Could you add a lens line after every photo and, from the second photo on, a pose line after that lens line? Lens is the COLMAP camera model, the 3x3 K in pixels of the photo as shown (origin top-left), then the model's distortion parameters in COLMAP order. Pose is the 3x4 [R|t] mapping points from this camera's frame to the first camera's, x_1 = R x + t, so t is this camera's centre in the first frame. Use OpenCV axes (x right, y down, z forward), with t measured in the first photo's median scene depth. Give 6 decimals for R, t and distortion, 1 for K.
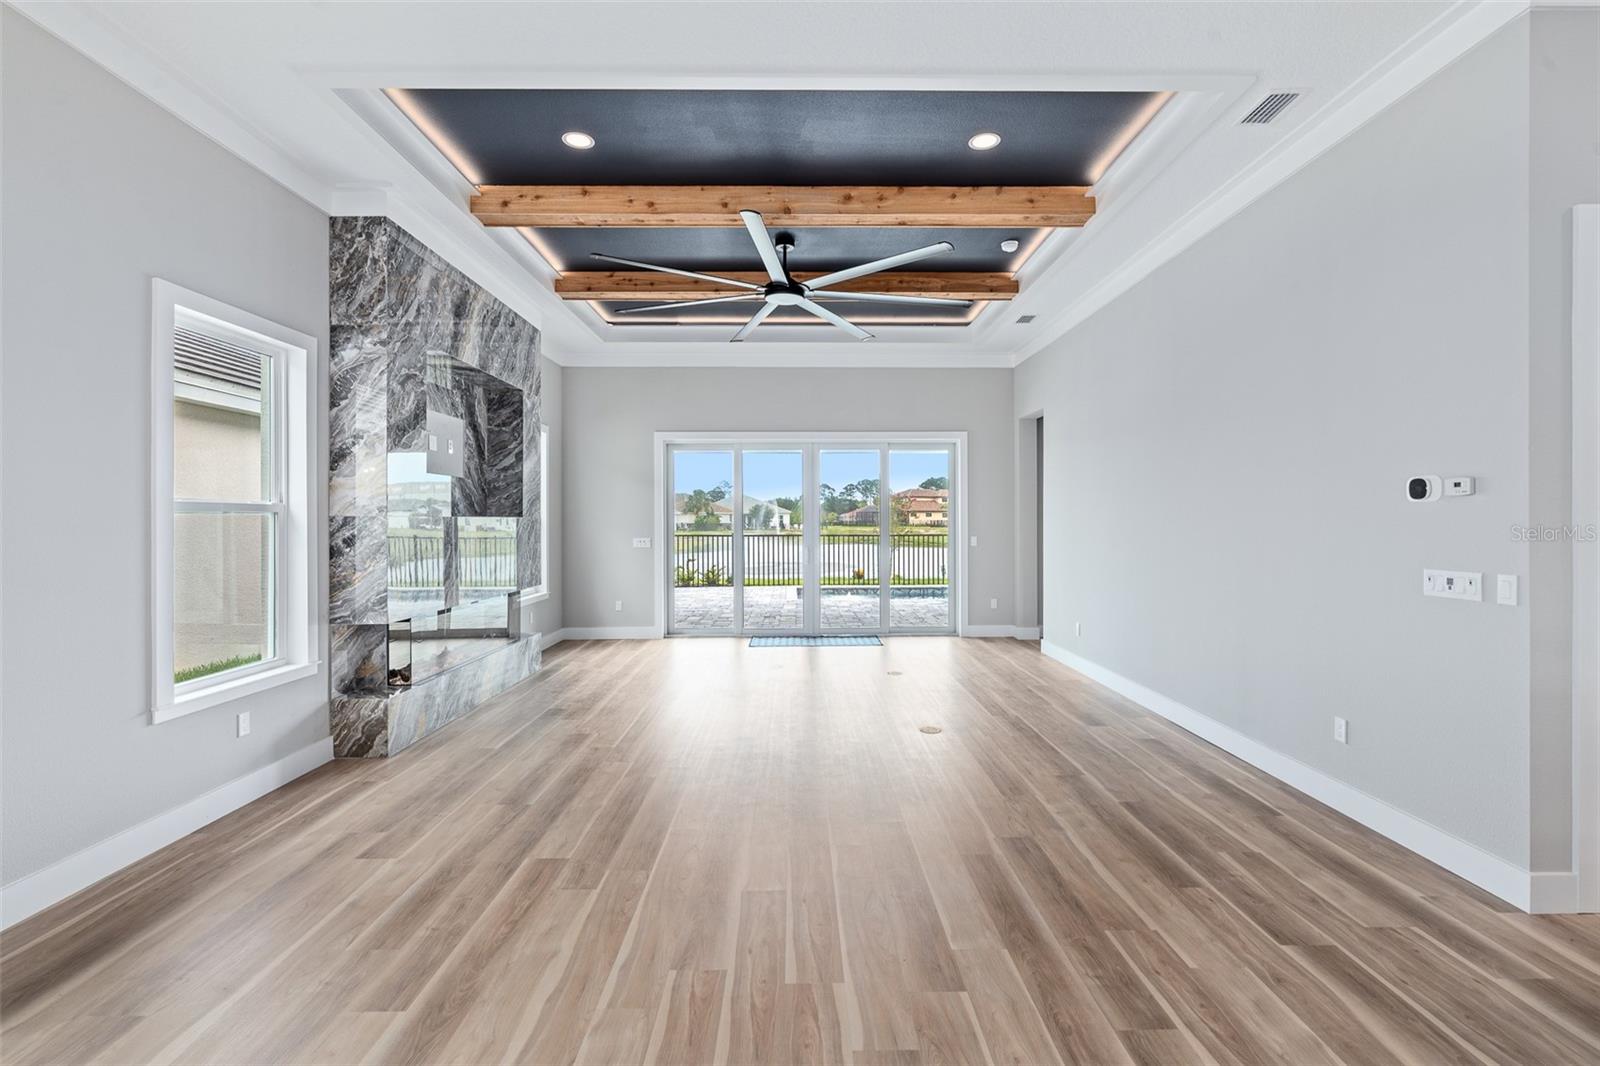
lens RADIAL K [[720.6, 0, 803.4], [0, 720.6, 520.4], [0, 0, 1]] dist [-0.006719, 0.003337]
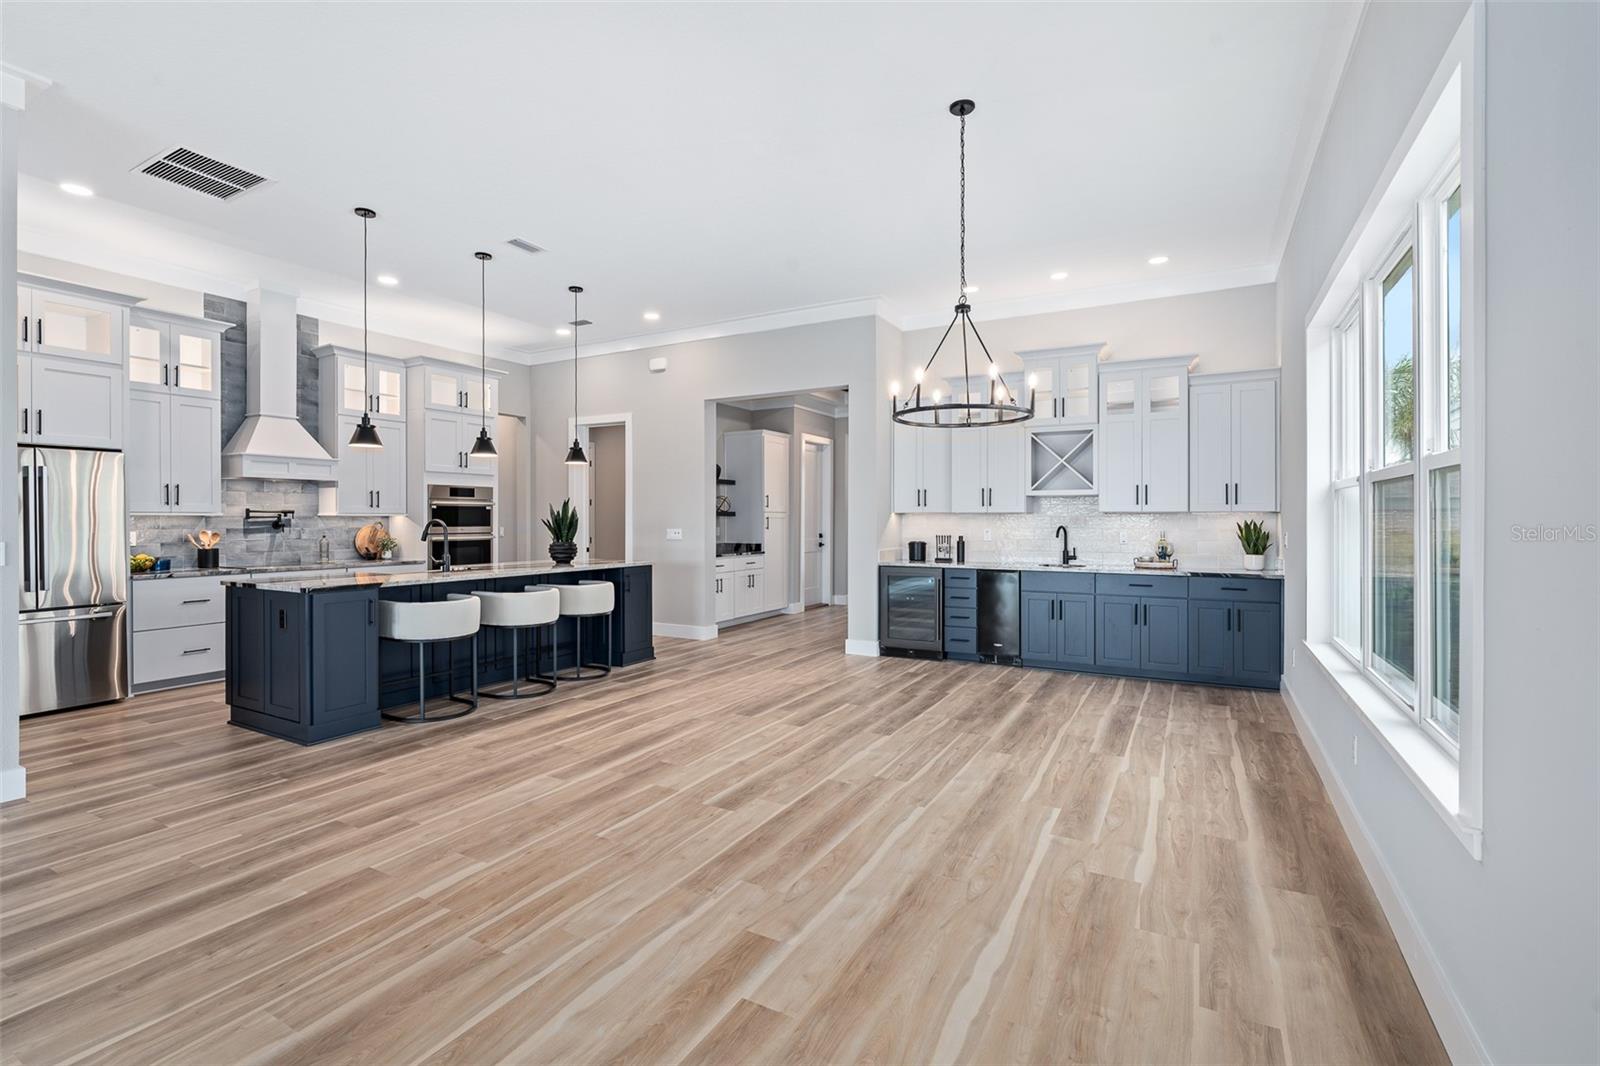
lens RADIAL K [[720.6, 0, 798.1], [0, 720.6, 524.1], [0, 0, 1]] dist [-0.006719, 0.003337]
pose [[-0.867070, -0.001025, 0.498185, -0.526028], [0.002748, 0.999973, 0.006840, 0.025009], [-0.498178, 0.007300, -0.867044, 0.859890]]
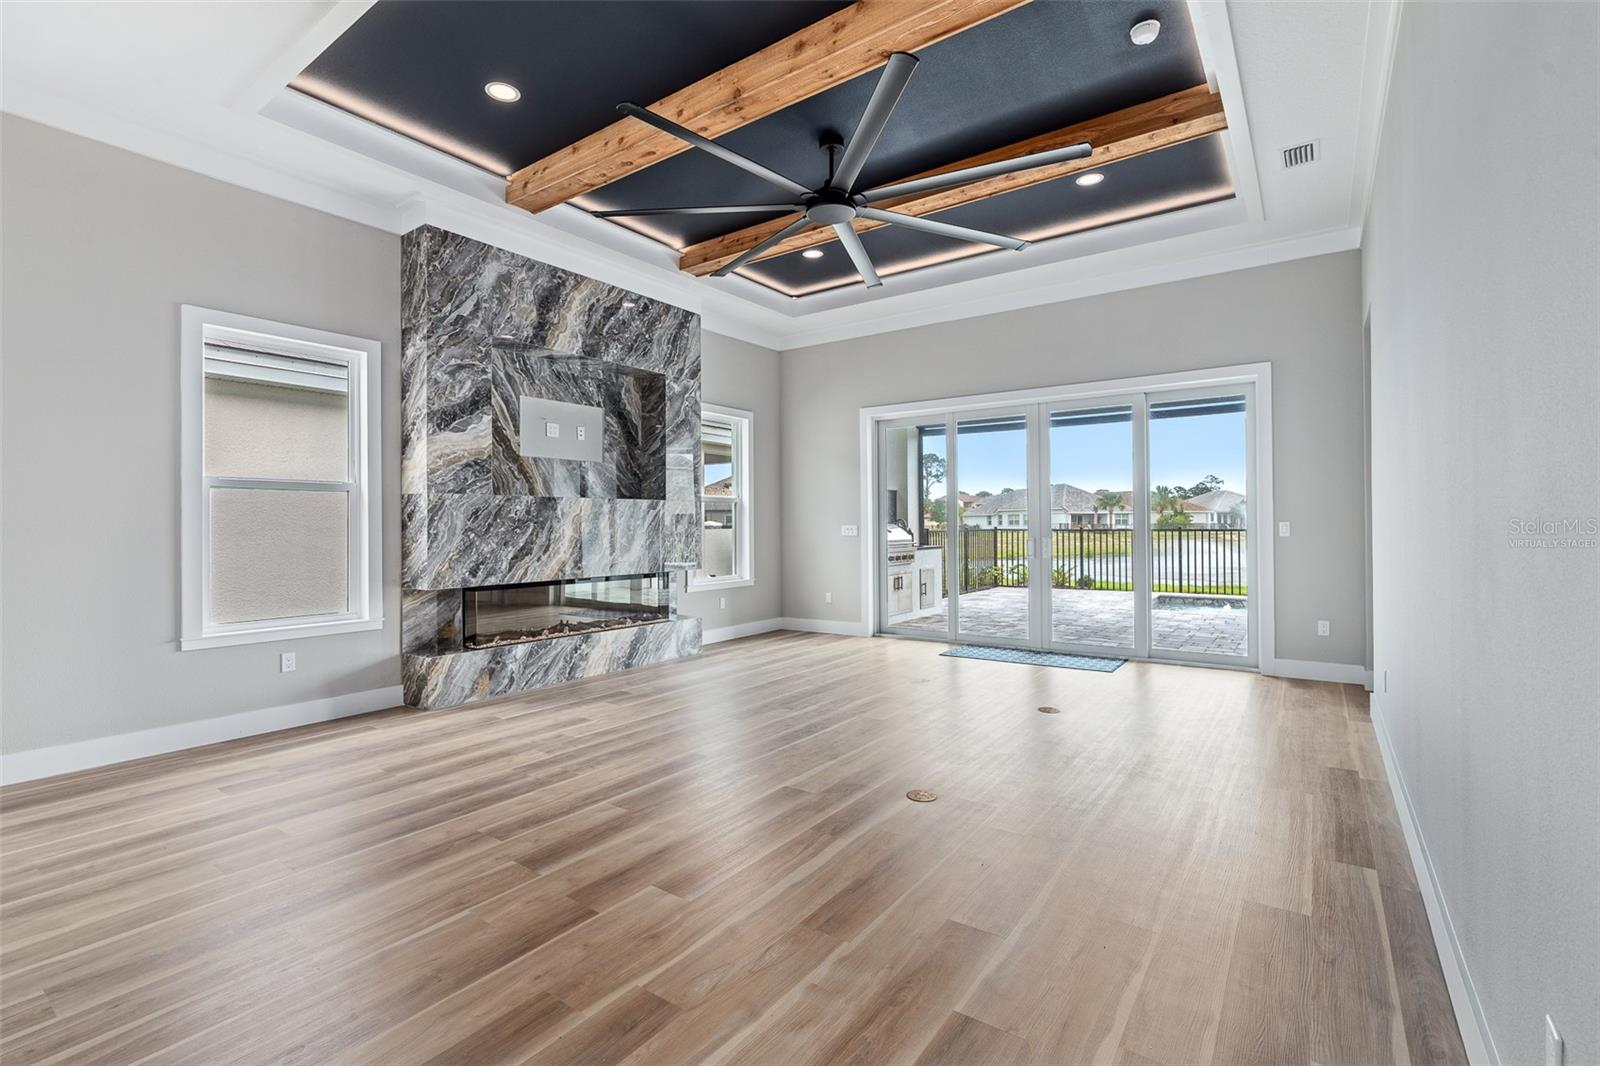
lens RADIAL K [[720.6, 0, 799.2], [0, 720.6, 520.7], [0, 0, 1]] dist [-0.006719, 0.003337]
pose [[0.805003, -0.005809, -0.593242, 0.542415], [0.004577, 0.999983, -0.003581, 0.043495], [0.593253, 0.000167, 0.805016, 0.447188]]
